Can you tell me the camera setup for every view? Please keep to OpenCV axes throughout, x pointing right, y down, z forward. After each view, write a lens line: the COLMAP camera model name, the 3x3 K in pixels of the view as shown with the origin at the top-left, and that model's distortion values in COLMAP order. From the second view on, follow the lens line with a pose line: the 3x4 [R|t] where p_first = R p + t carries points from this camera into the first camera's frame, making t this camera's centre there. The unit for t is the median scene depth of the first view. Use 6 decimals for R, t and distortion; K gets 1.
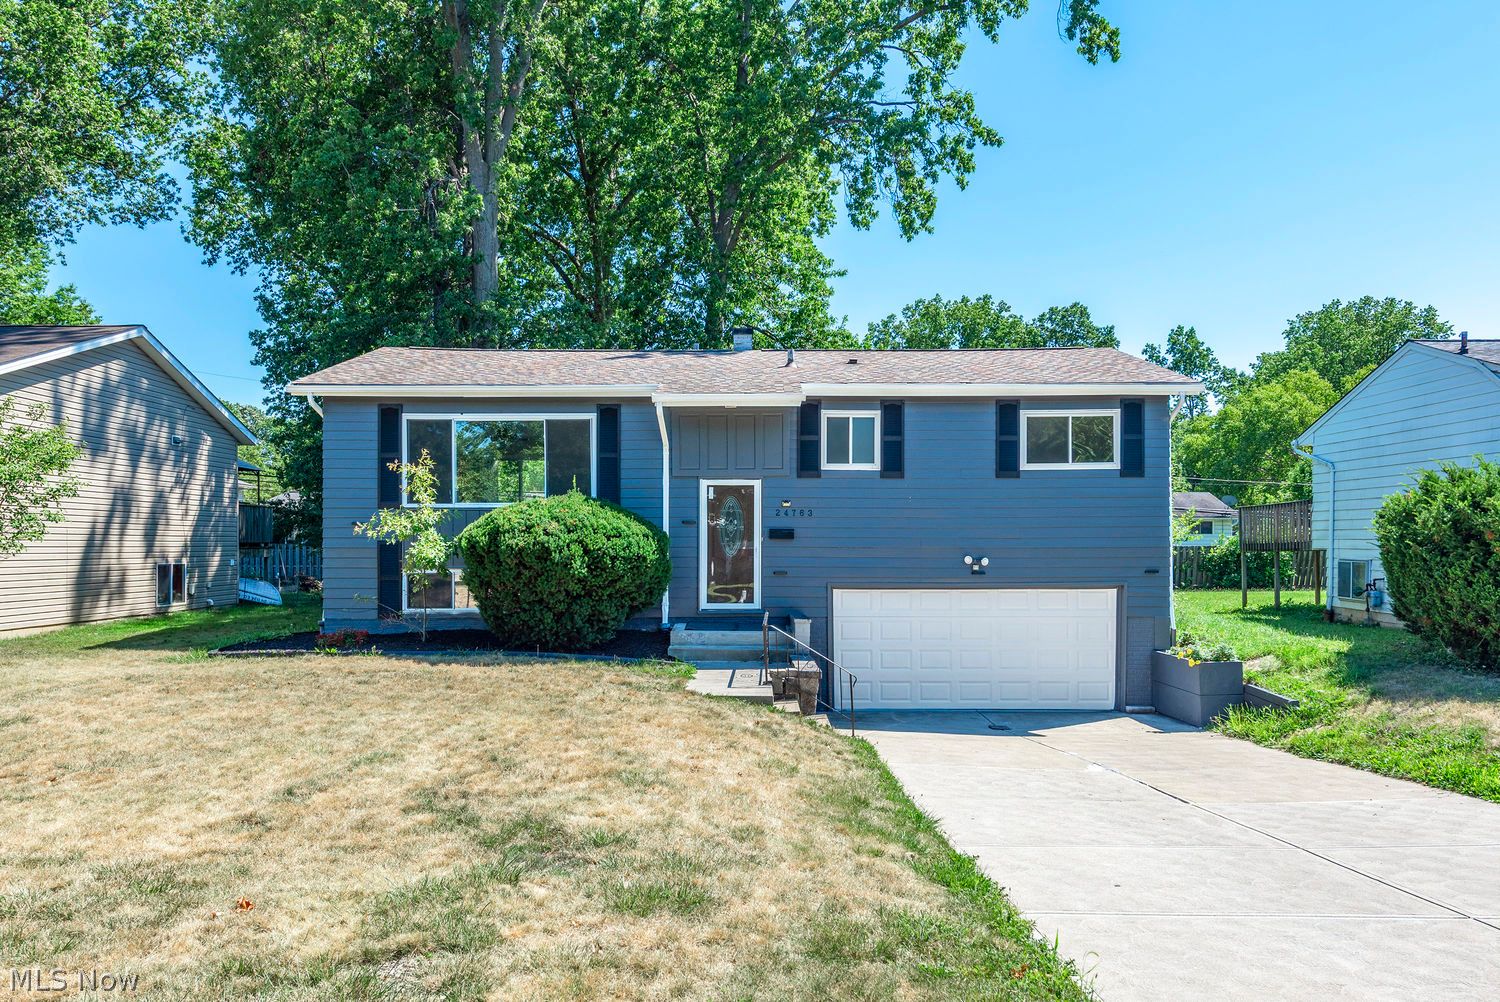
lens RADIAL K [[1059.5, 0, 749.1], [0, 1059.5, 538.0], [0, 0, 1]] dist [0.005367, 0.001350]
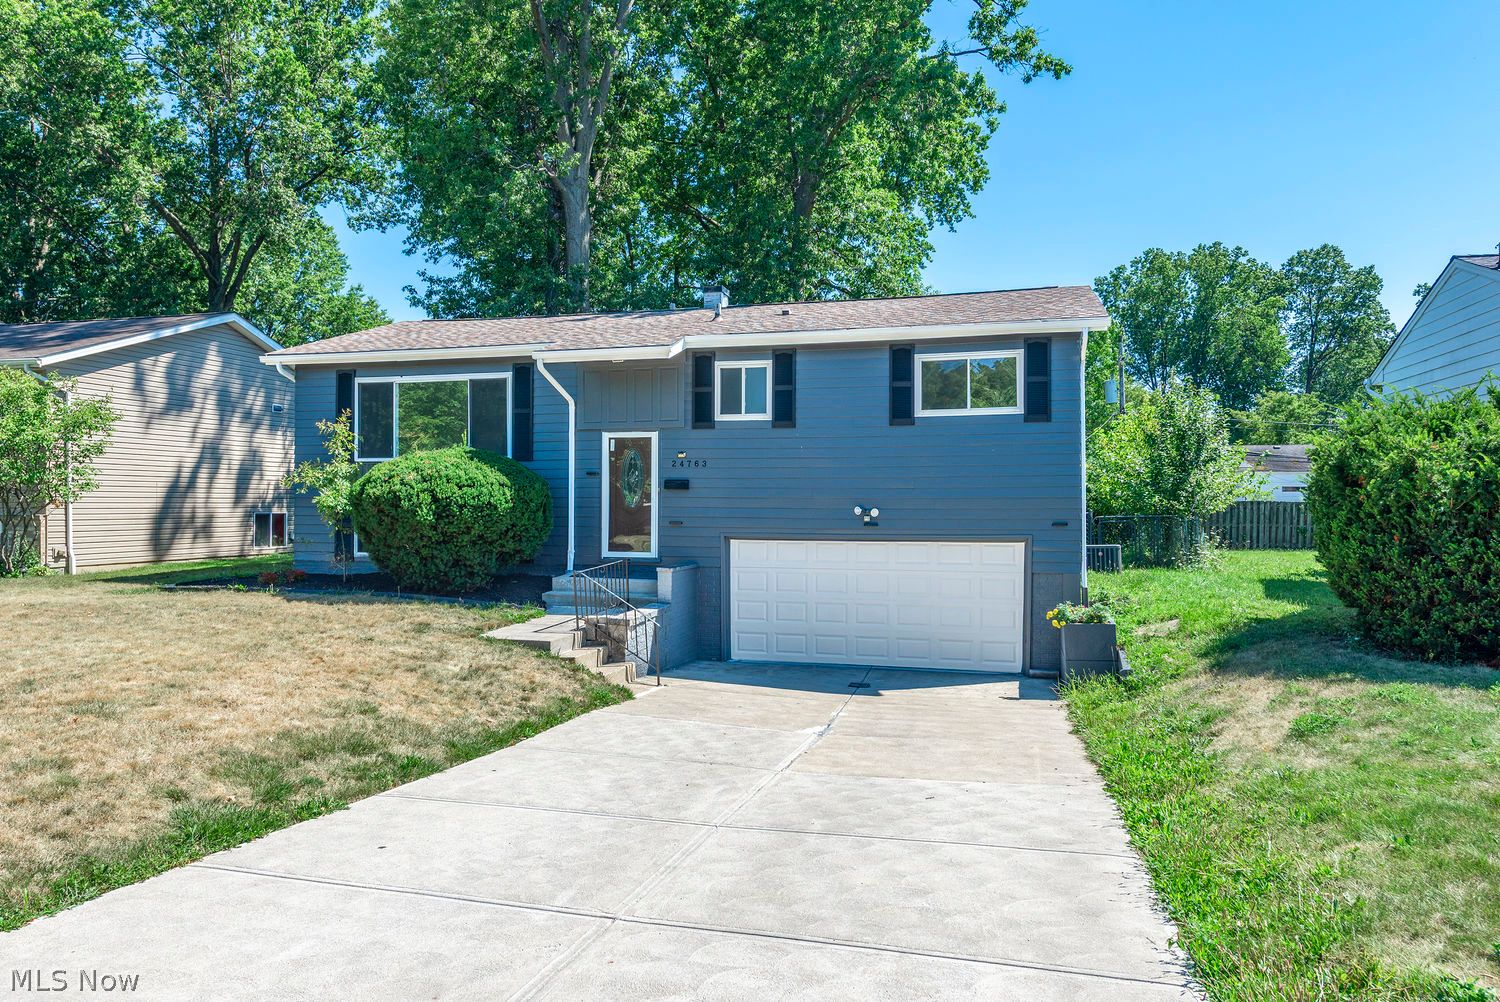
lens RADIAL K [[992.0, 0, 749.5], [0, 992.0, 503.0], [0, 0, 1]] dist [0.022221, 0.001145]
pose [[0.964227, 0.002405, -0.265065, 0.350804], [-0.000624, 0.999977, 0.006806, 0.007385], [0.265076, -0.006397, 0.964206, 0.095972]]
